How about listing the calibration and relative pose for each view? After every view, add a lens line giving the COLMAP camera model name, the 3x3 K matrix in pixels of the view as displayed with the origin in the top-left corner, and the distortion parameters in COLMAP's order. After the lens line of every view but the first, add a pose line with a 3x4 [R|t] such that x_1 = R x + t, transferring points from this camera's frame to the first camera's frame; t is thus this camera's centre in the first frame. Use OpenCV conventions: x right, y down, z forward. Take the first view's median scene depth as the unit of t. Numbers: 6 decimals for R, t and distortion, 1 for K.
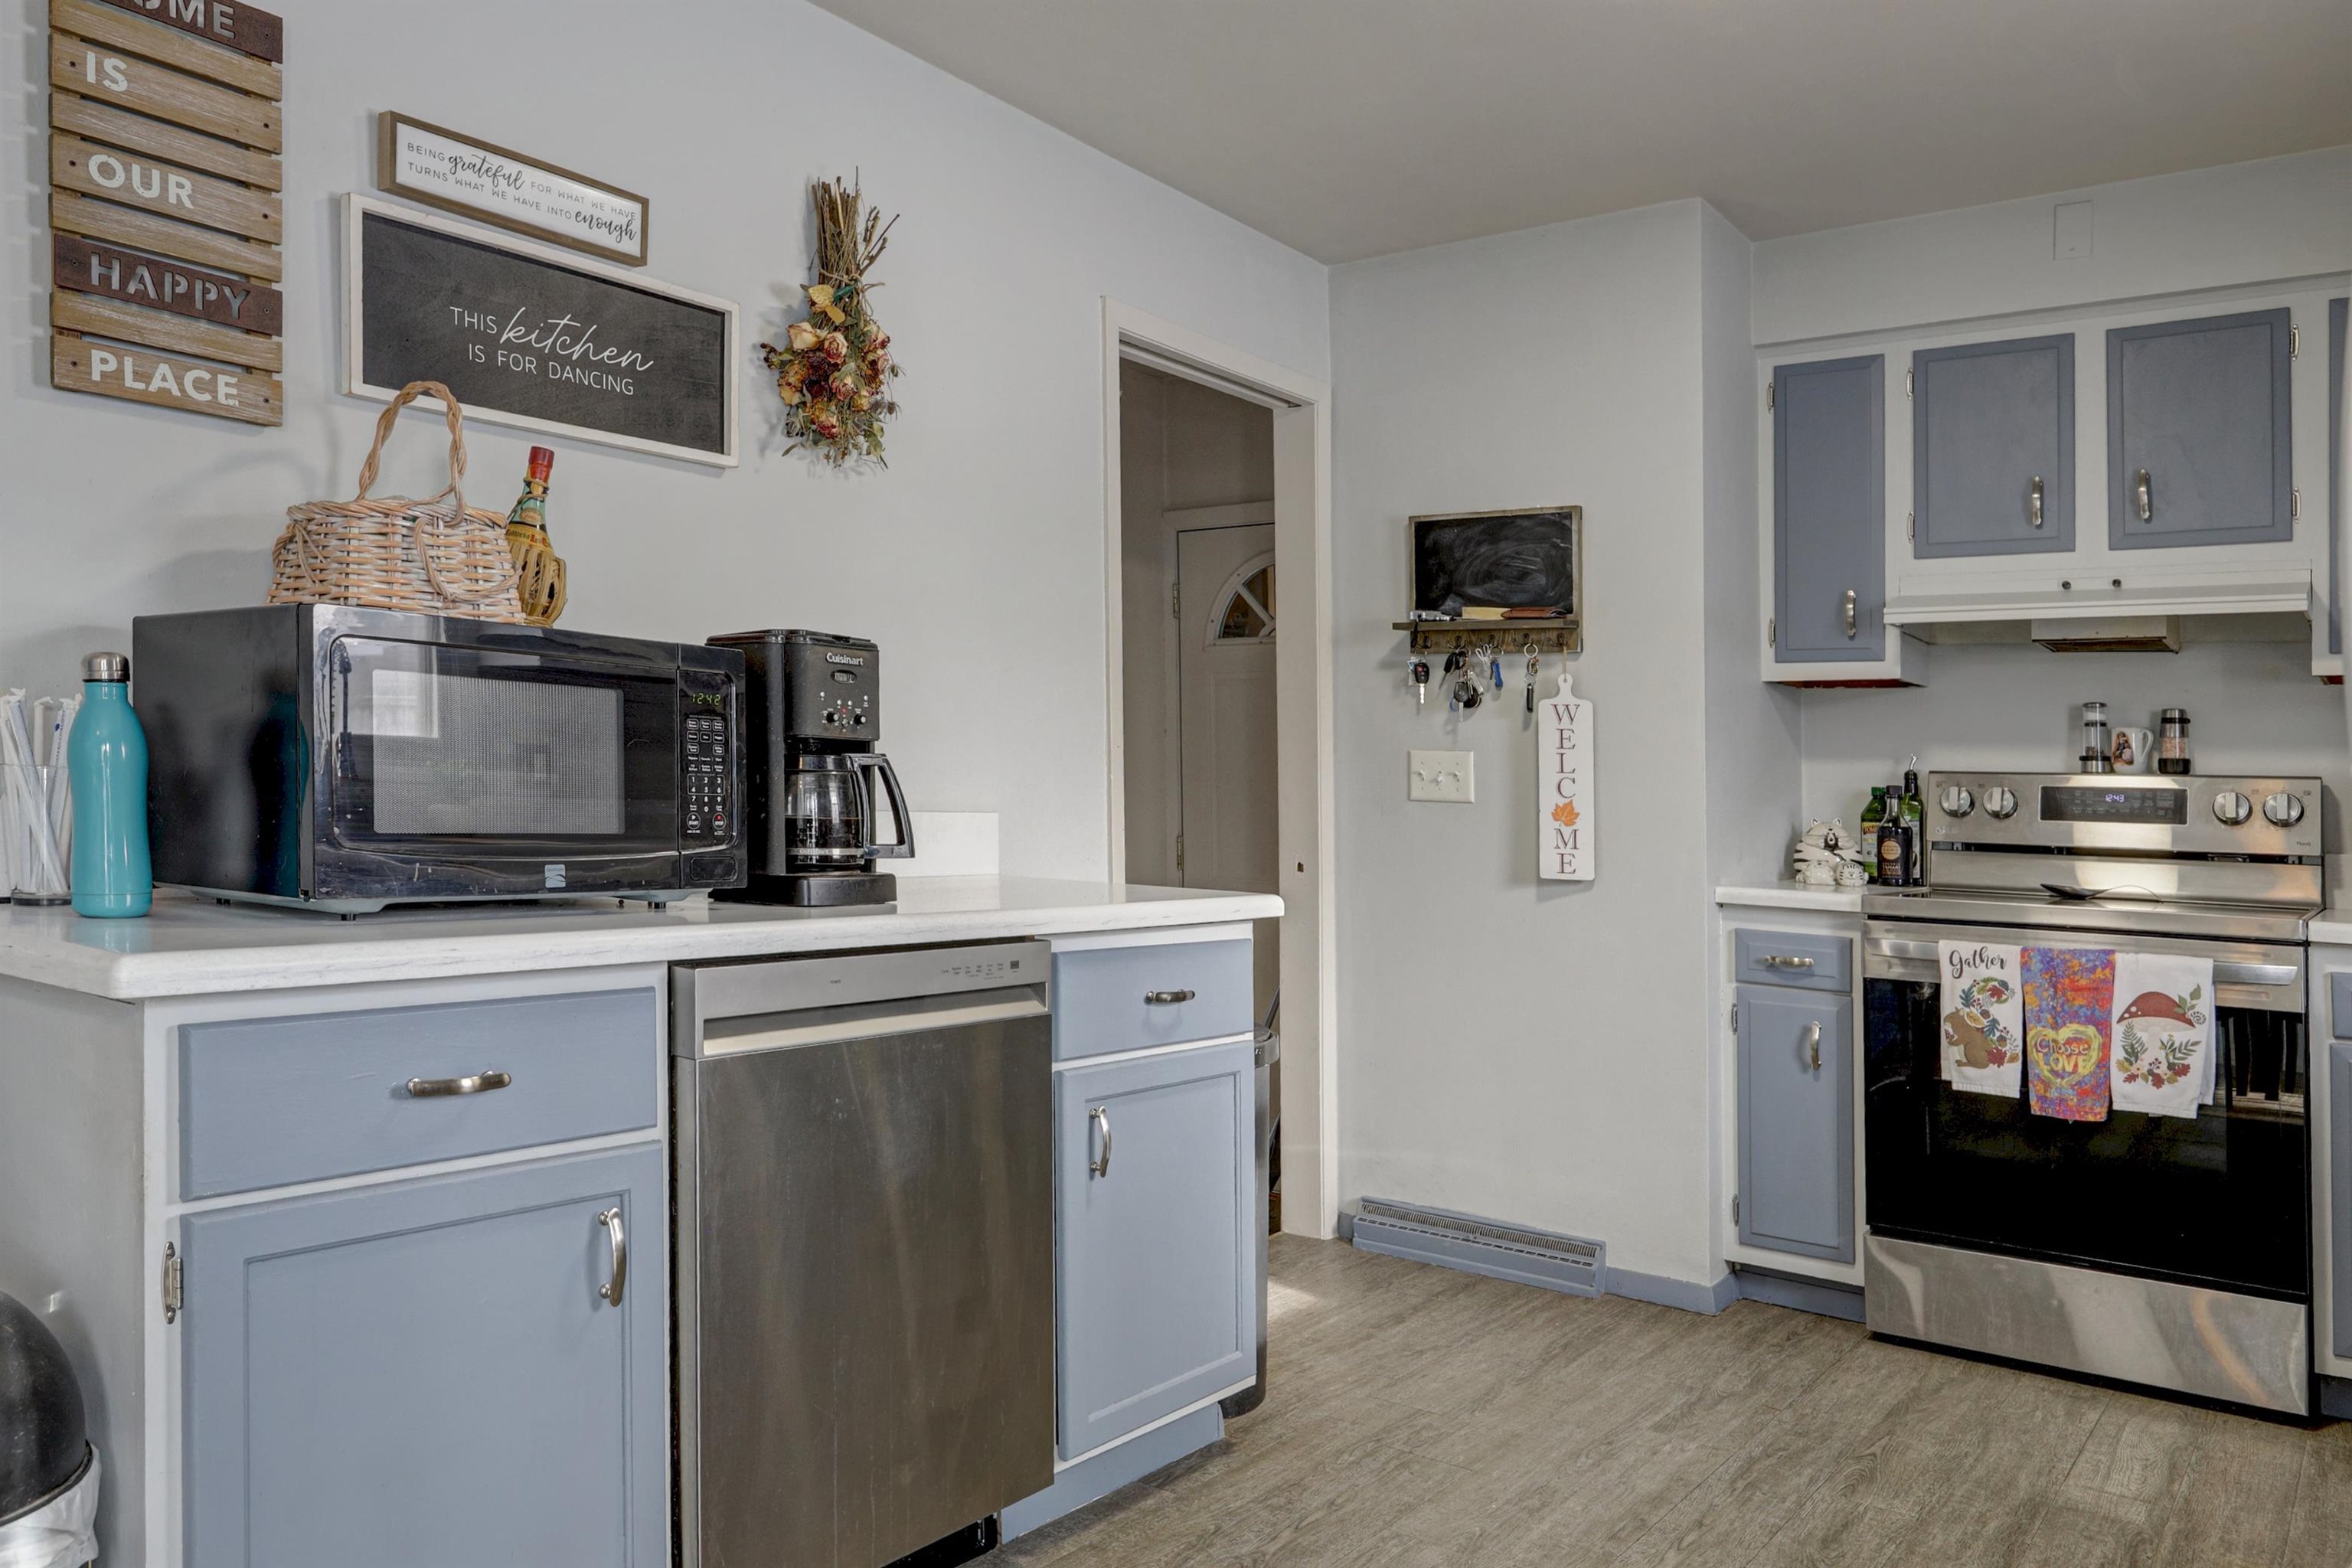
lens RADIAL K [[1663.8, 0, 1158.0], [0, 1663.8, 852.2], [0, 0, 1]] dist [0.000912, -0.000669]
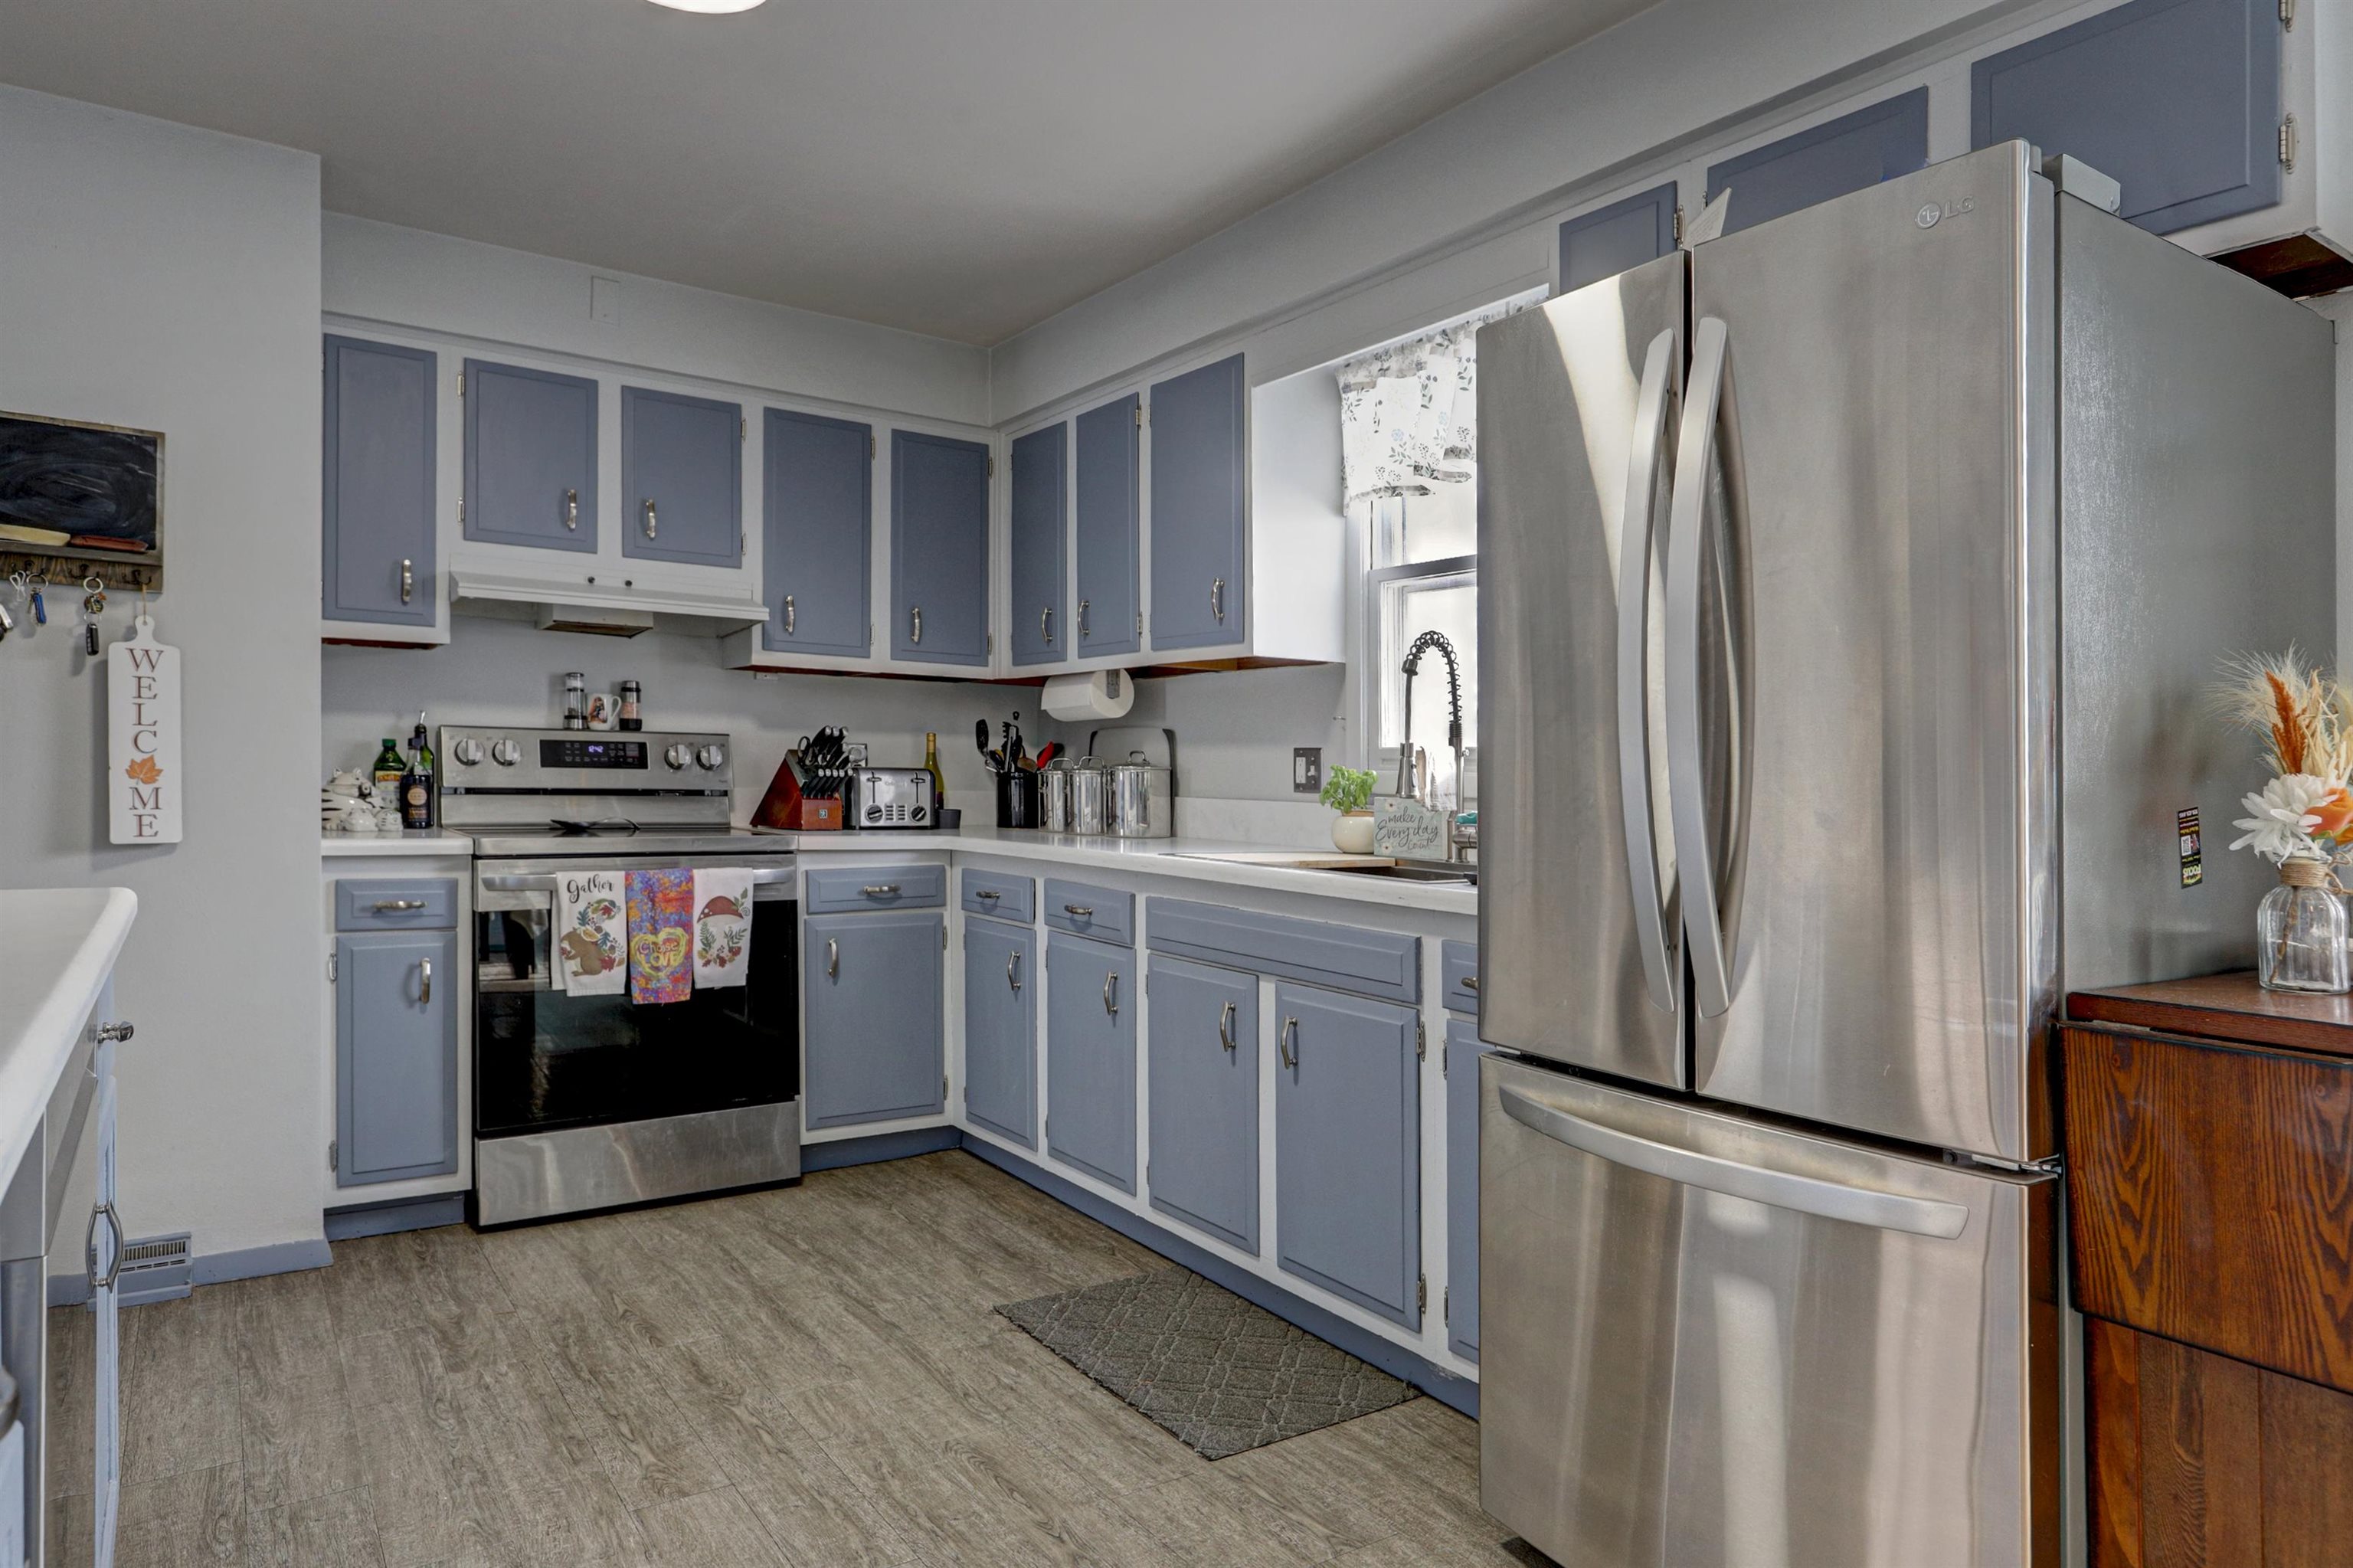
lens RADIAL K [[1415.6, 0, 1173.9], [0, 1415.6, 759.8], [0, 0, 1]] dist [0.006722, 0.005117]
pose [[0.342182, -0.014660, 0.939519, -0.306588], [0.023851, 0.999692, 0.006913, -0.022410], [-0.939331, 0.020043, 0.342426, 0.226083]]
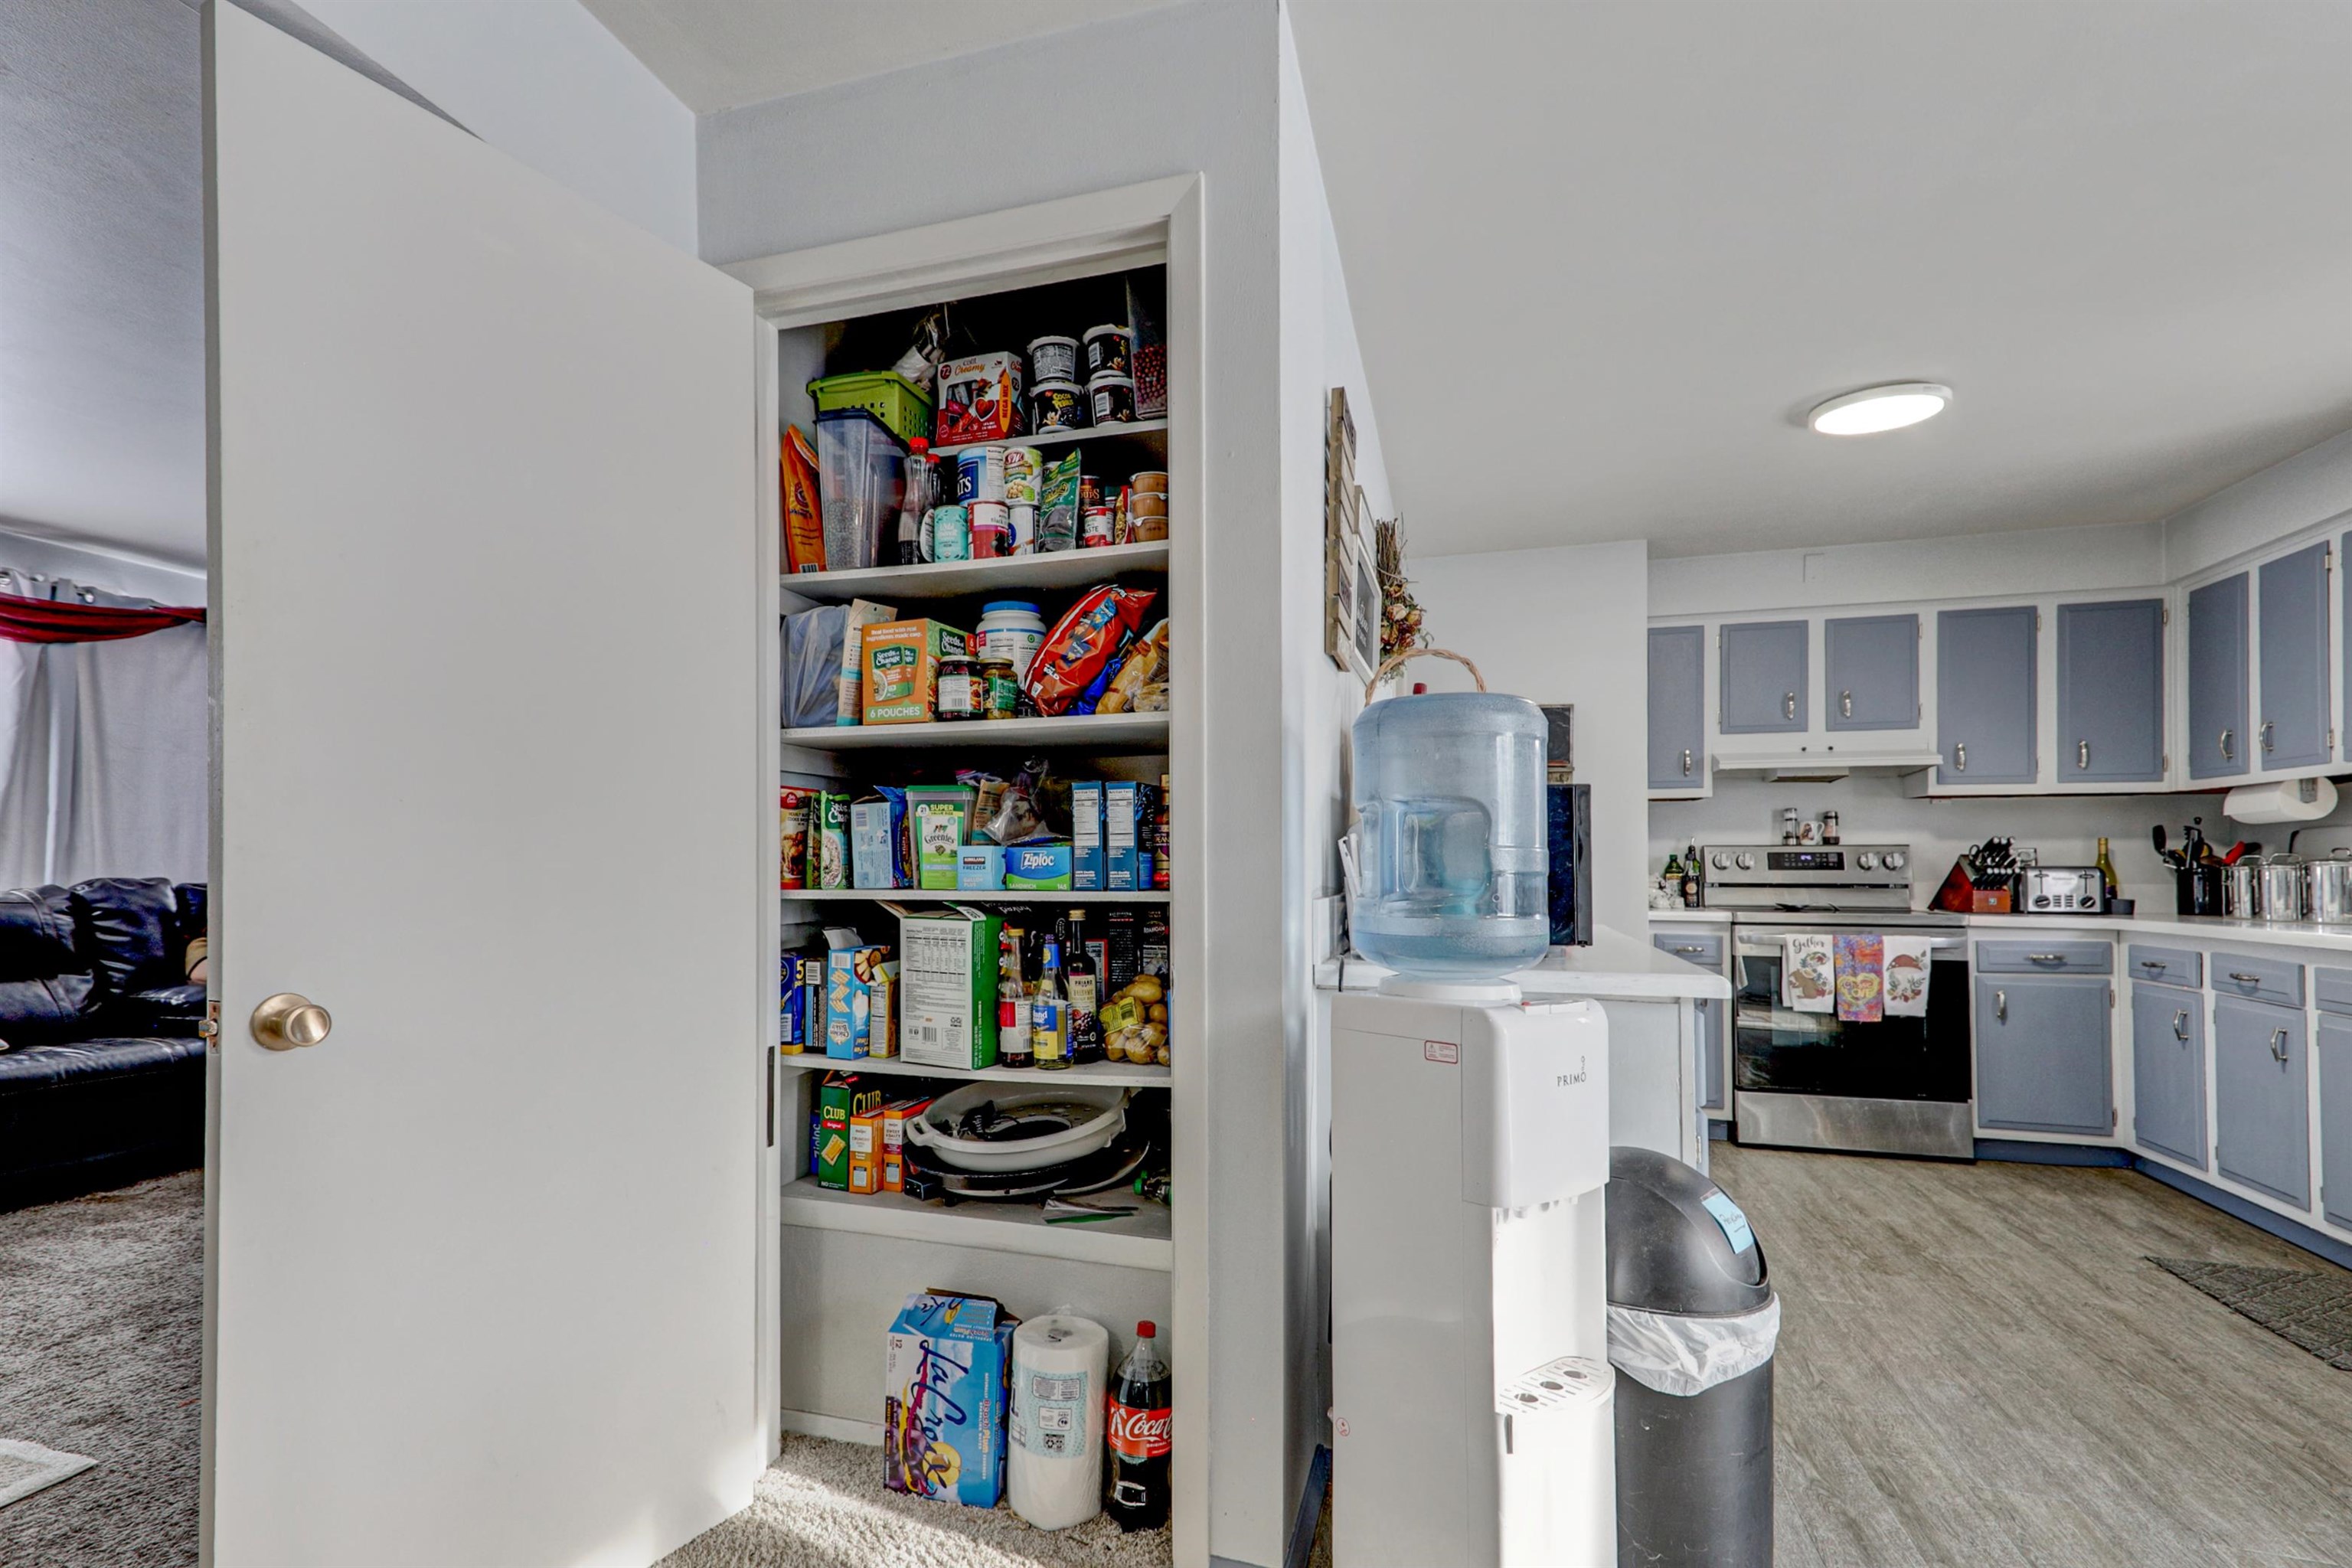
lens RADIAL K [[1109.0, 0, 1104.0], [0, 1109.0, 887.9], [0, 0, 1]] dist [0.008579, 0.000553]
pose [[0.956257, -0.035169, 0.290406, -0.620429], [0.037601, 0.999289, -0.002795, -0.025432], [-0.290101, 0.013592, 0.956899, -0.006688]]
